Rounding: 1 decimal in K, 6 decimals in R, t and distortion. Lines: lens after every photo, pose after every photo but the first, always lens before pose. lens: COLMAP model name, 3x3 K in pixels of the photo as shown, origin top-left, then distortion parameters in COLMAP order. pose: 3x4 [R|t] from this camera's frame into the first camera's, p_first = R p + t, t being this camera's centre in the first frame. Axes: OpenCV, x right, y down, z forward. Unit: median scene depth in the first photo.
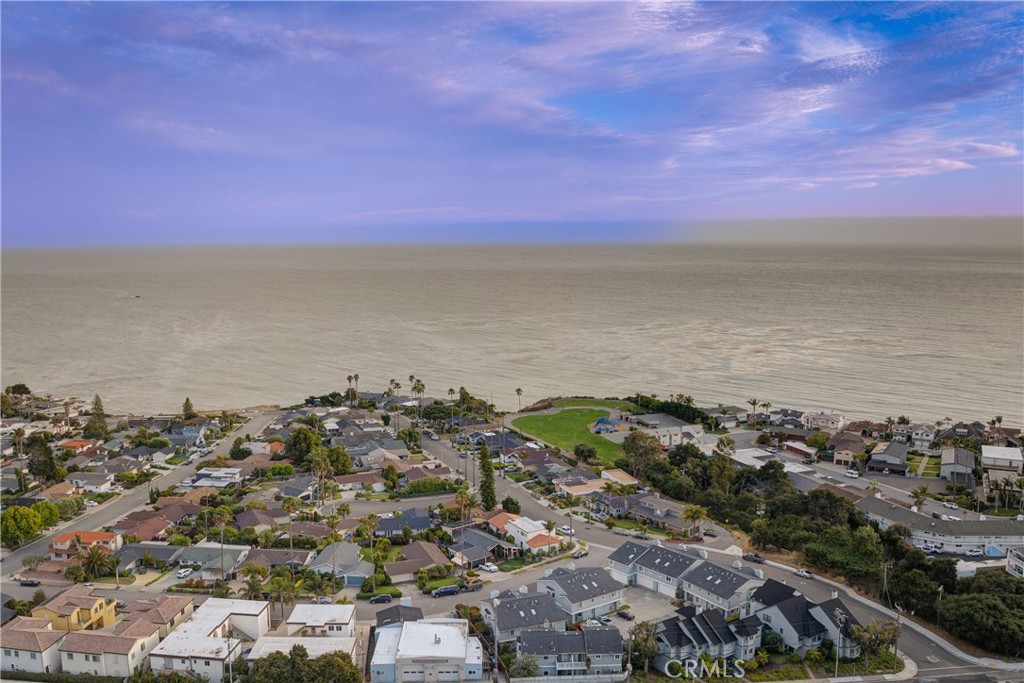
lens RADIAL K [[710.6, 0, 510.9], [0, 710.6, 339.6], [0, 0, 1]] dist [-0.003649, -0.014766]
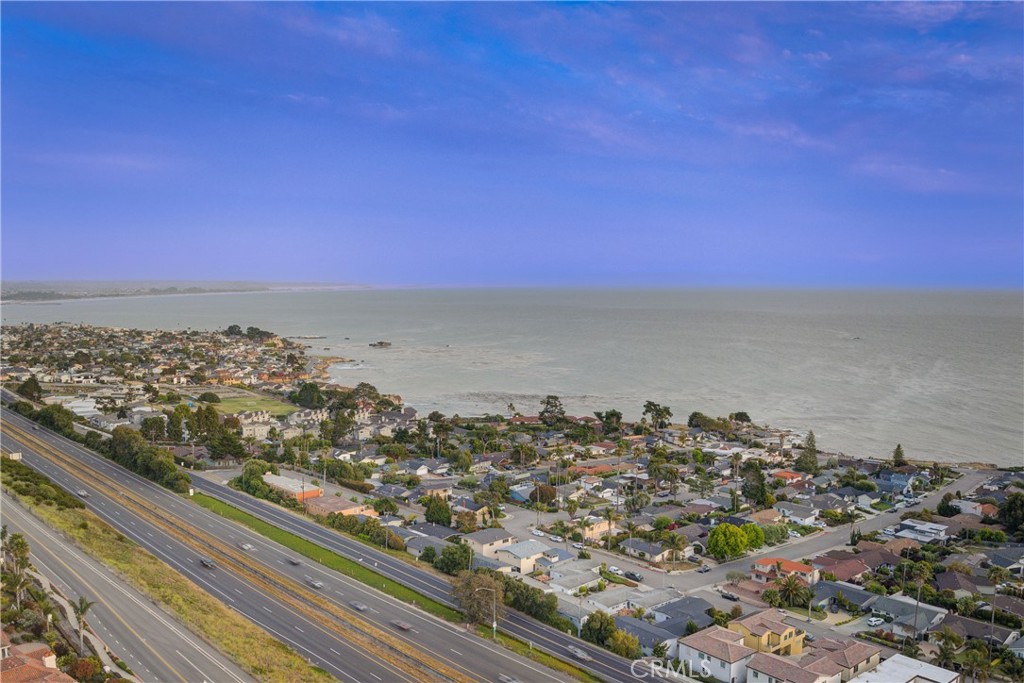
lens RADIAL K [[710.6, 0, 511.8], [0, 710.6, 339.4], [0, 0, 1]] dist [-0.003649, -0.014766]
pose [[0.859142, 0.067503, -0.507265, -0.427207], [-0.087137, 0.996083, -0.015032, -0.000919], [0.504264, 0.057117, 0.861659, -0.118992]]
